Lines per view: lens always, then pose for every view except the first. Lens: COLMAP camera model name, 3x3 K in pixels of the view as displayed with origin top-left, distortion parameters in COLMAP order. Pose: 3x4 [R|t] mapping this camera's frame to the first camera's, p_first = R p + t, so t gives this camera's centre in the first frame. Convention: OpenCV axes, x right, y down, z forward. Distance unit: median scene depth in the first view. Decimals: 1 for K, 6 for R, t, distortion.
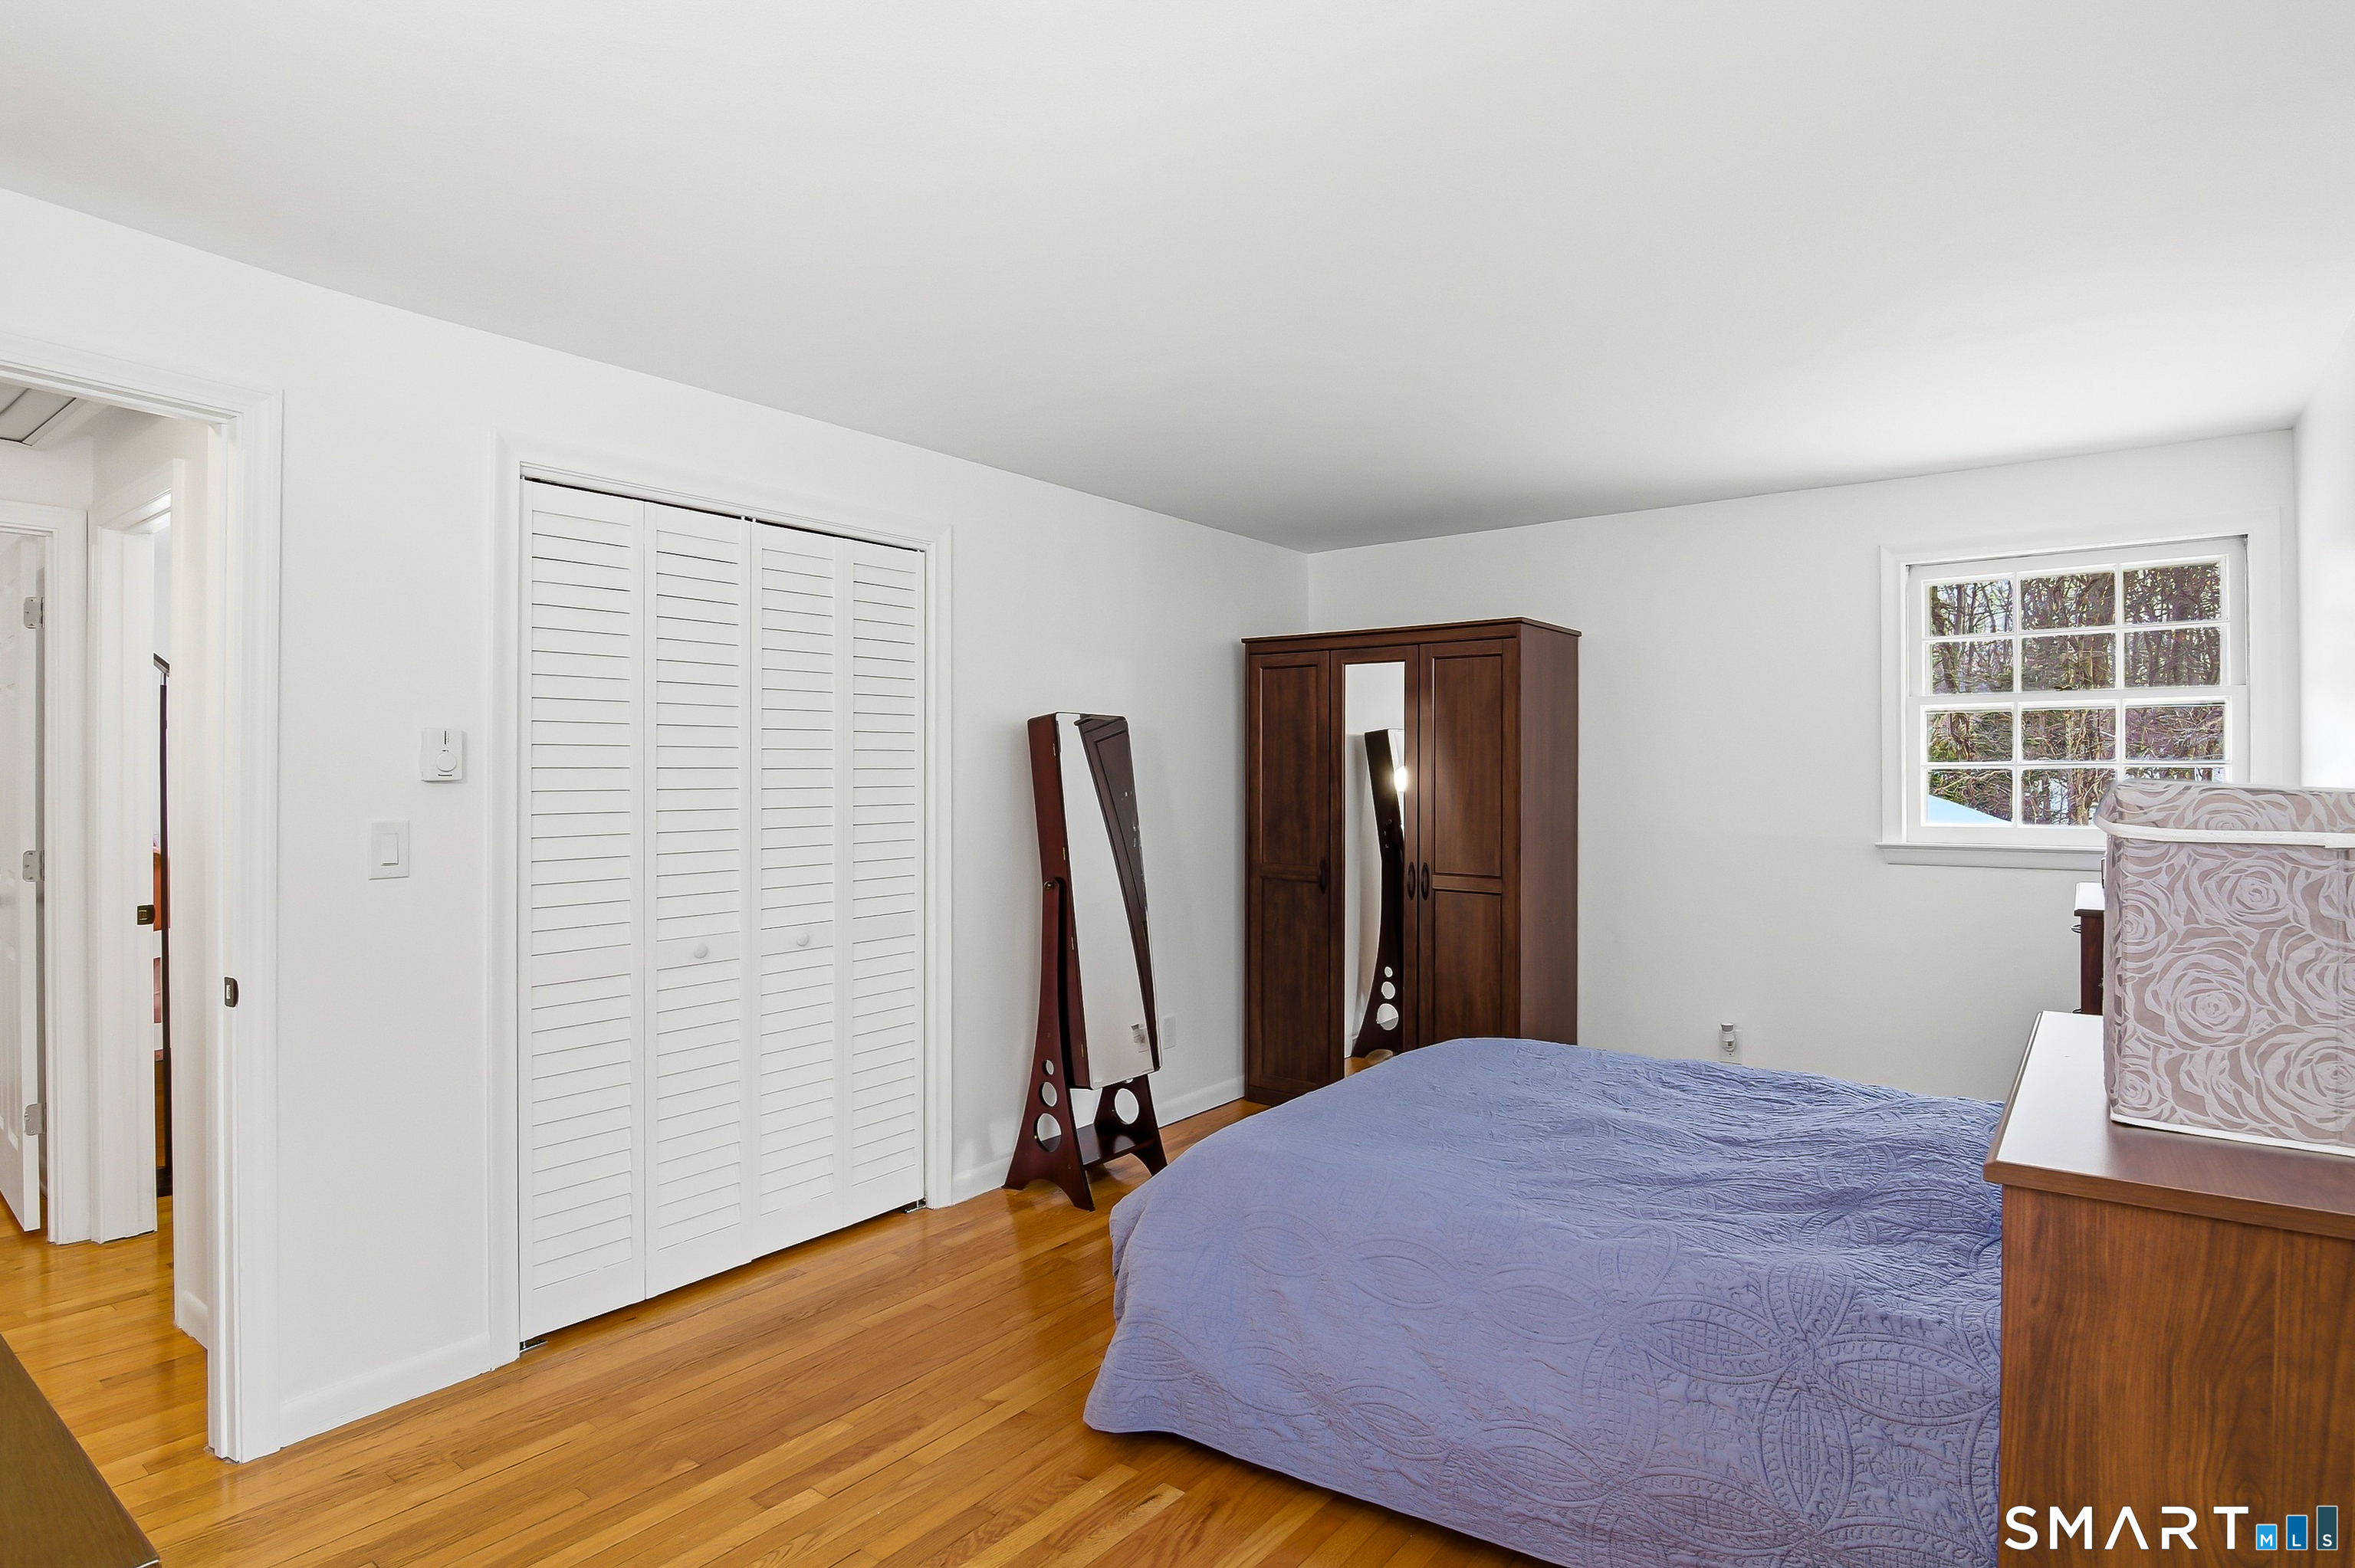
lens RADIAL K [[1235.9, 0, 1187.6], [0, 1235.9, 754.0], [0, 0, 1]] dist [0.001744, -0.013621]
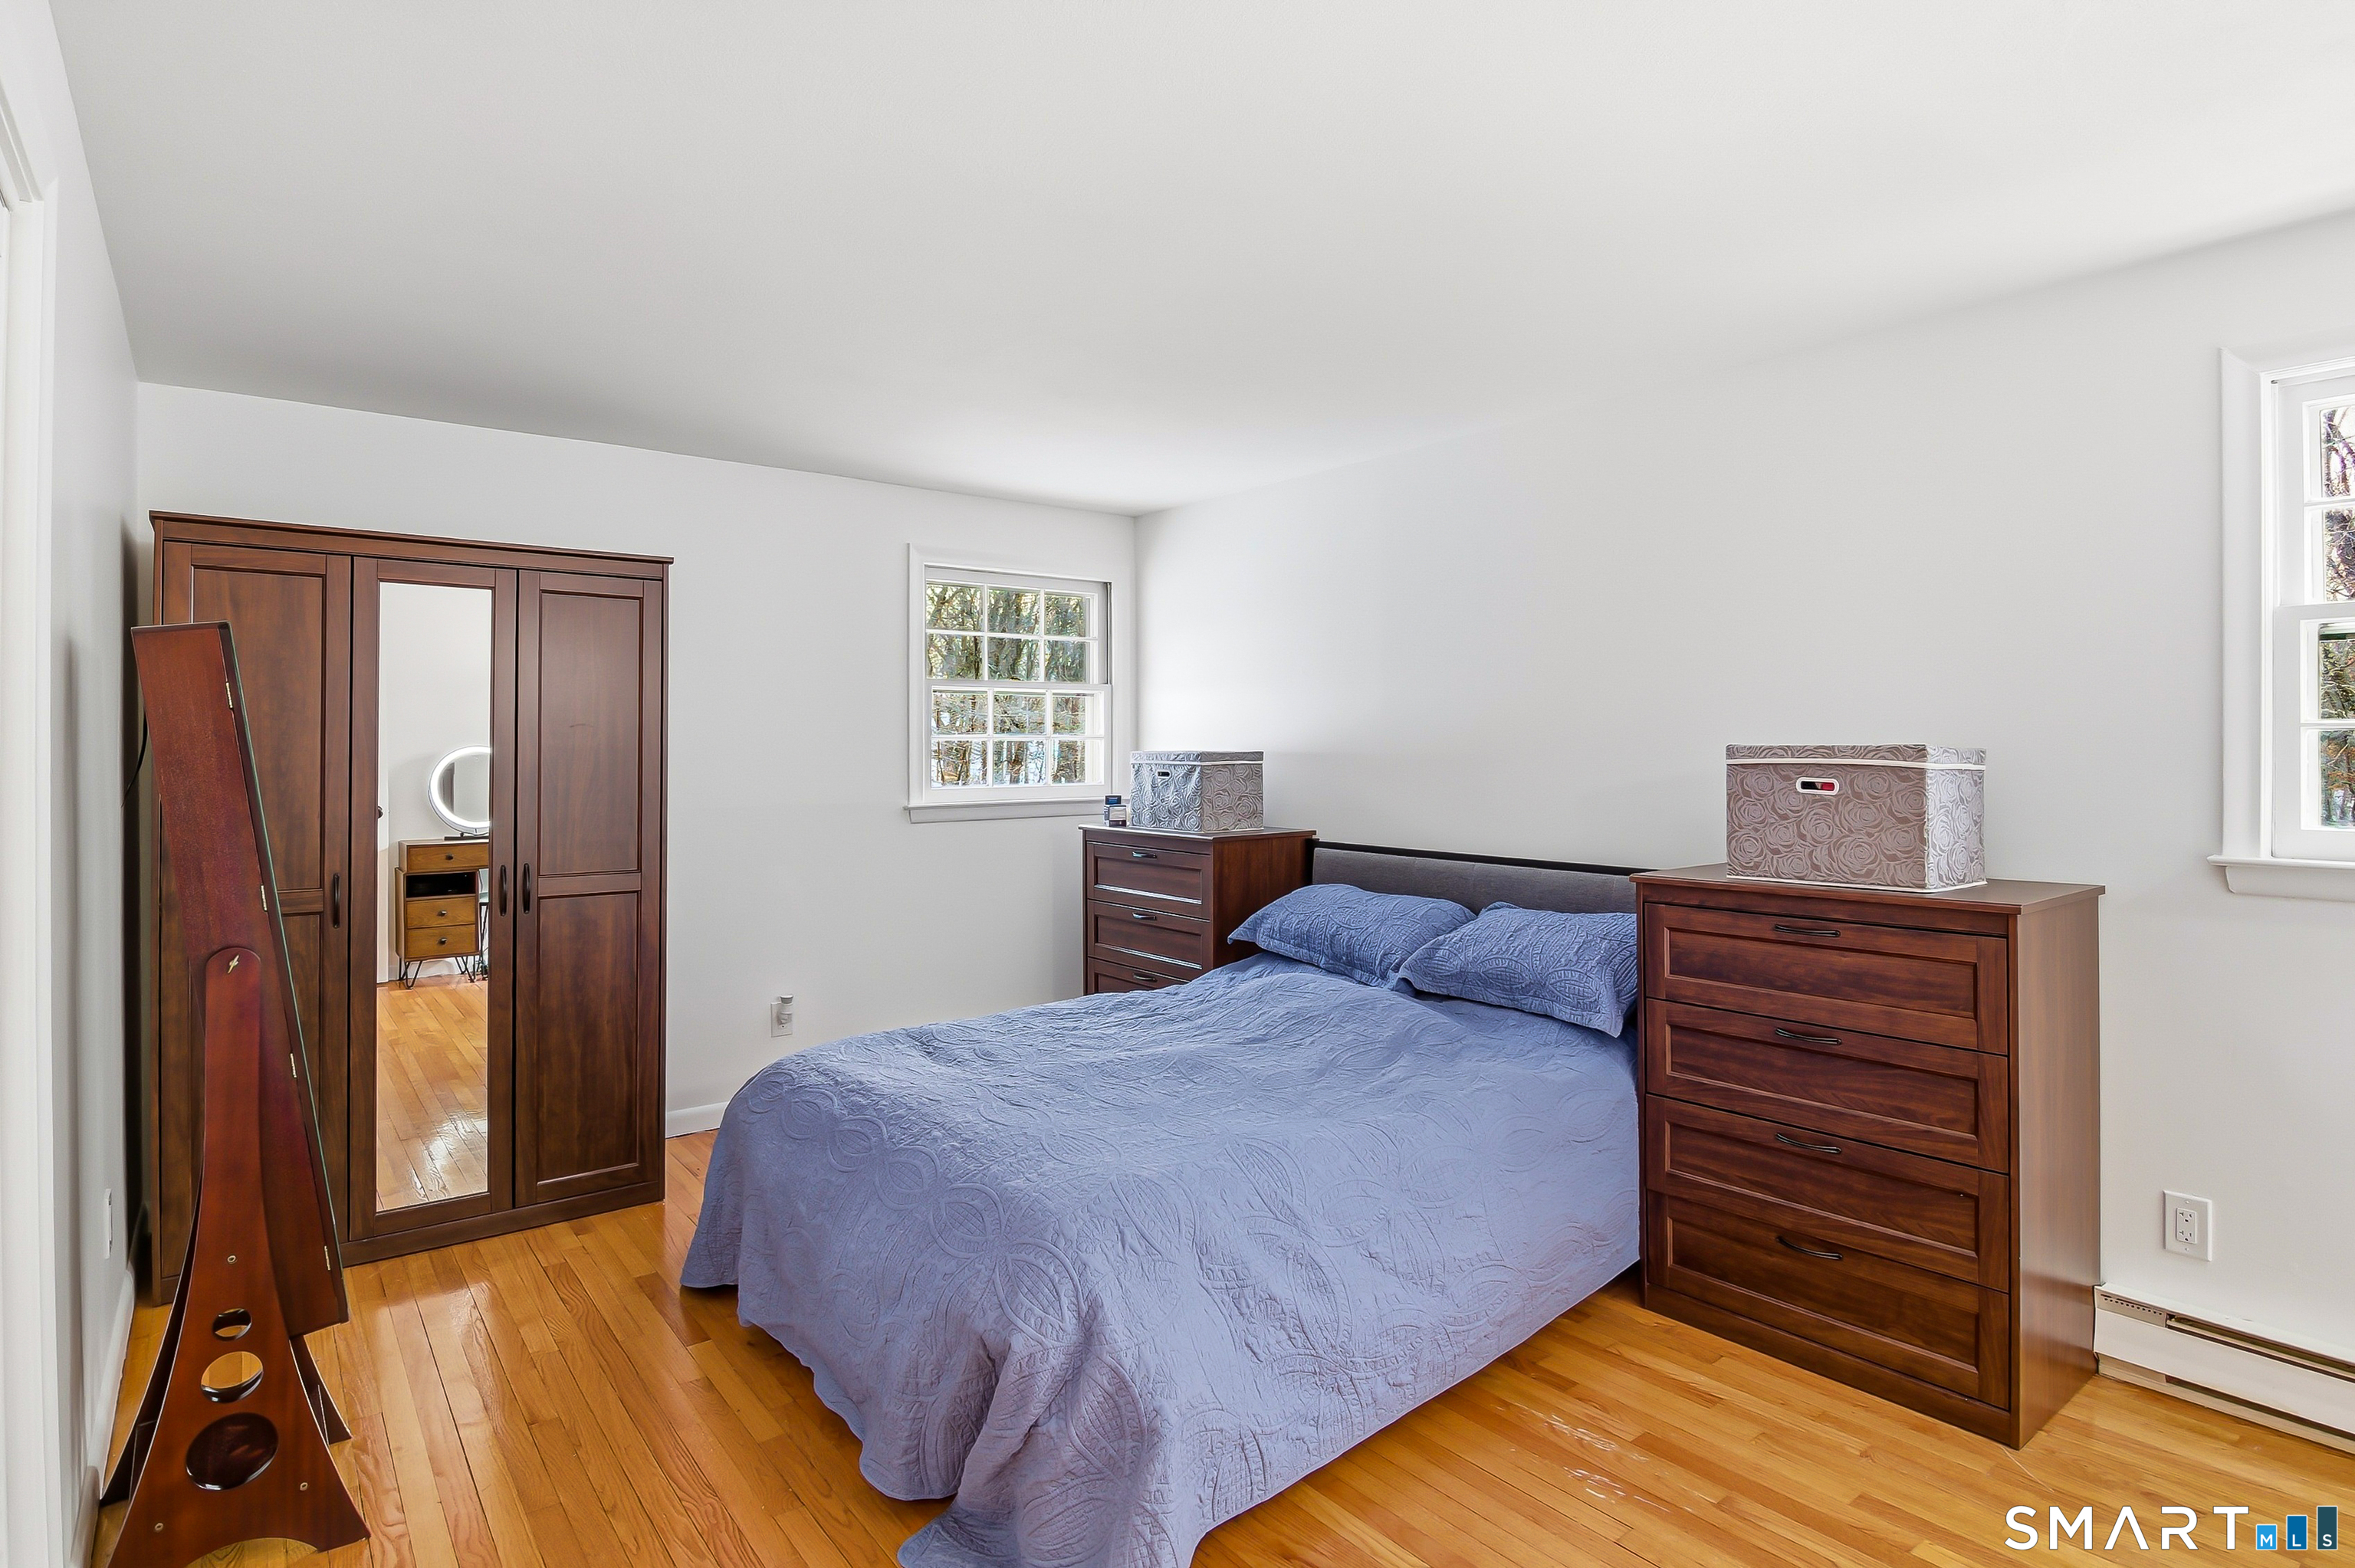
lens RADIAL K [[1235.9, 0, 1187.6], [0, 1235.9, 754.0], [0, 0, 1]] dist [0.001744, -0.013621]
pose [[0.246501, -0.007611, 0.969113, -0.444129], [-0.011706, 0.999873, 0.010830, 0.009259], [-0.969072, -0.014014, 0.246381, 0.443063]]
